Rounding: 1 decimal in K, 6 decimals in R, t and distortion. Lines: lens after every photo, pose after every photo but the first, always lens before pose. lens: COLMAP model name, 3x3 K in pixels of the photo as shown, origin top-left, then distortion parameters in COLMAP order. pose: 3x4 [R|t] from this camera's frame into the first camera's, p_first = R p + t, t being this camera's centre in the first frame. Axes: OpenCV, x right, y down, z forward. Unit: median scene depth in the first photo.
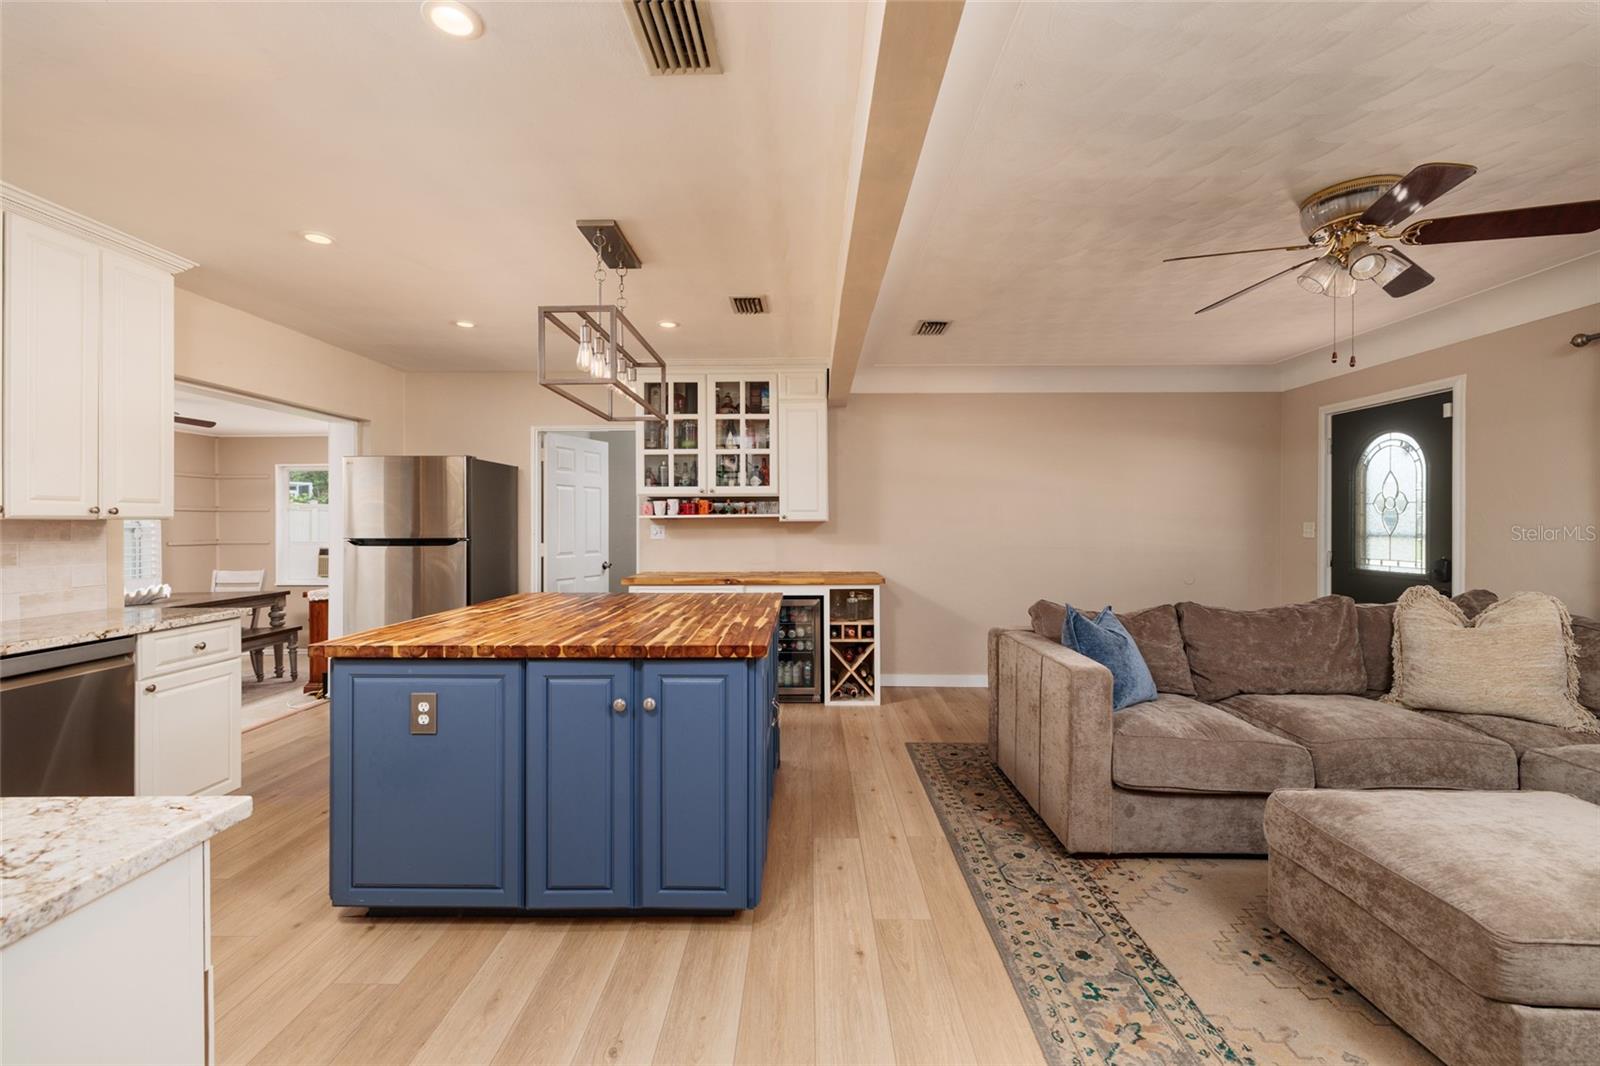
lens RADIAL K [[673.2, 0, 792.0], [0, 673.2, 525.2], [0, 0, 1]] dist [0.002074, 0.000412]
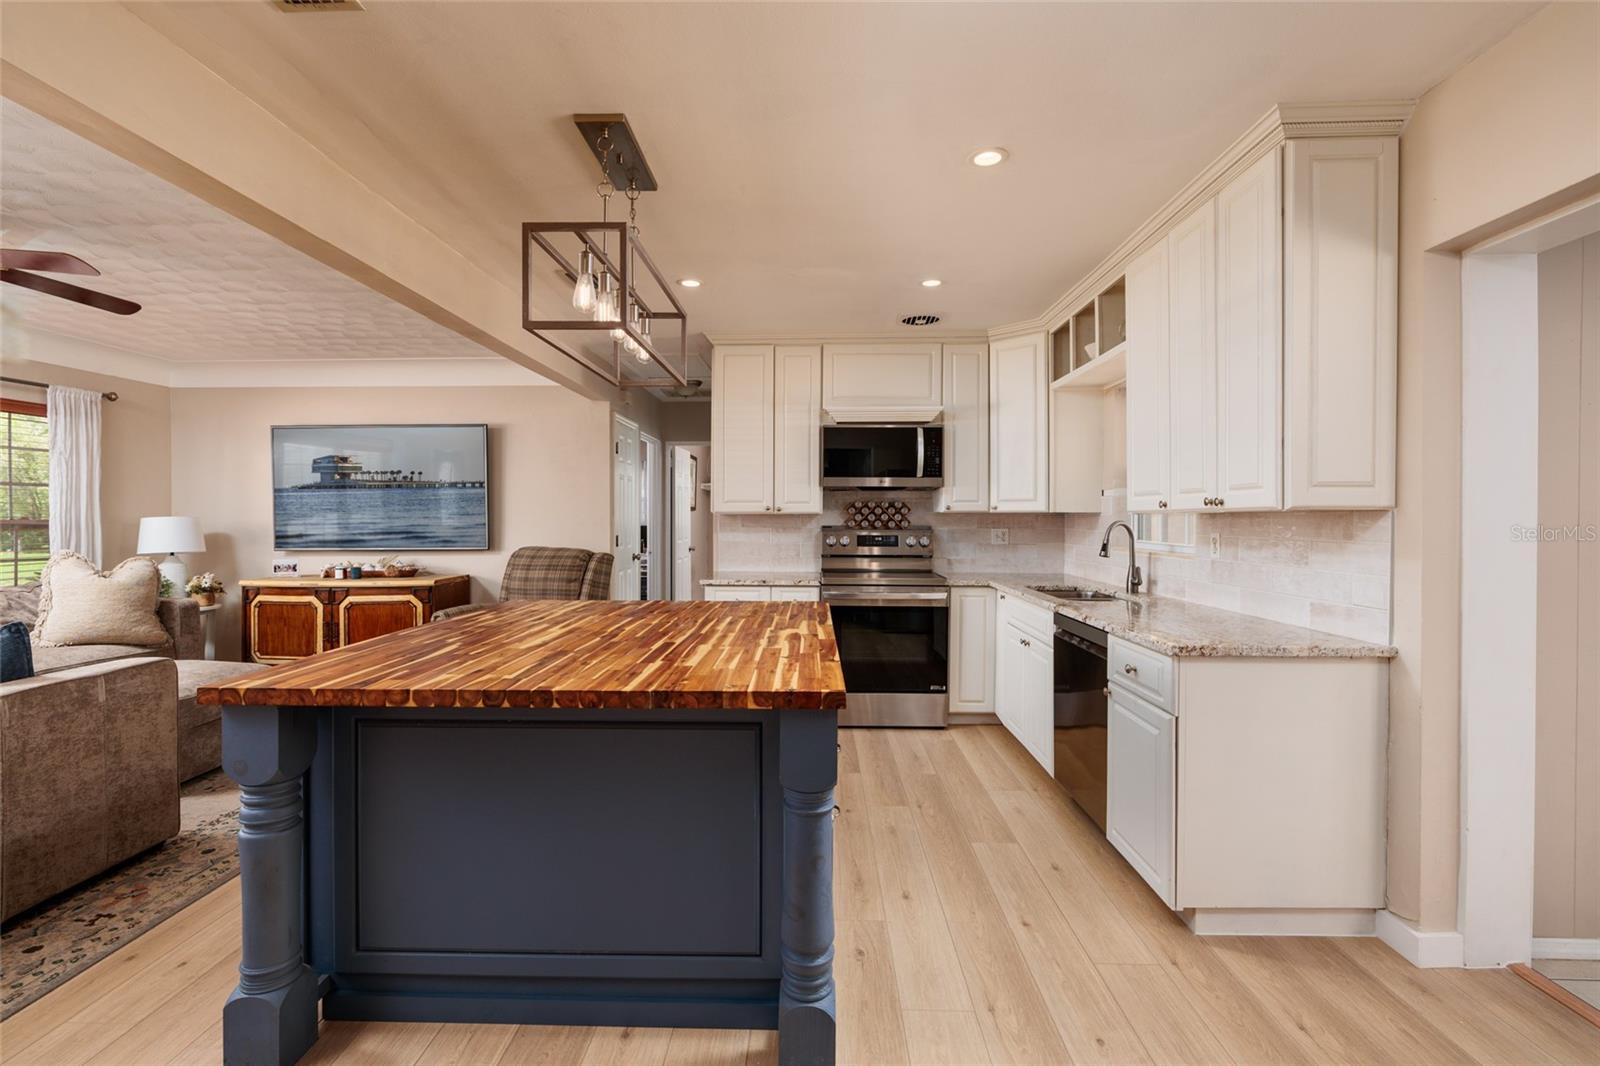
lens RADIAL K [[710.8, 0, 810.6], [0, 710.8, 524.2], [0, 0, 1]] dist [0.004451, 0.001069]
pose [[-0.999879, 0.002932, -0.015275, -0.283963], [0.002785, 0.999950, 0.009631, -0.002202], [0.015302, 0.009588, -0.999837, 1.081148]]
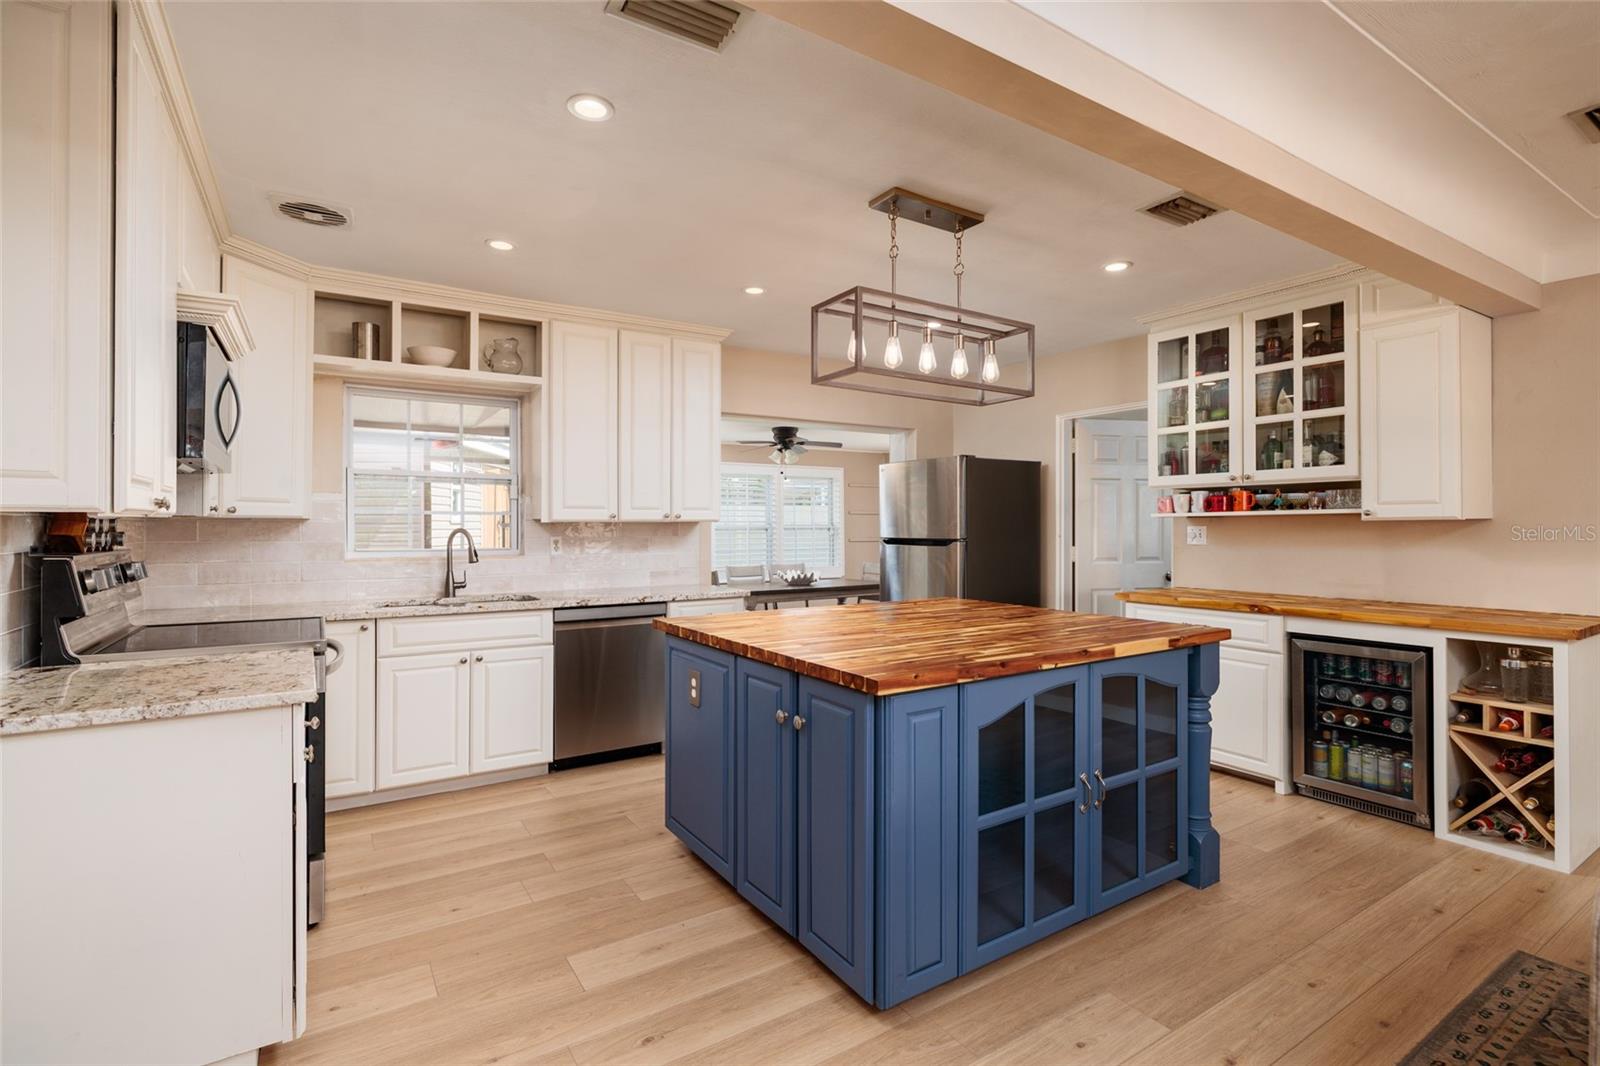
lens RADIAL K [[738.6, 0, 794.8], [0, 738.6, 522.8], [0, 0, 1]] dist [-0.003454, -0.000046]
pose [[0.560672, -0.002308, -0.828034, 0.259873], [-0.000356, 0.999995, -0.003028, -0.001087], [0.828038, 0.001992, 0.560669, 0.182674]]
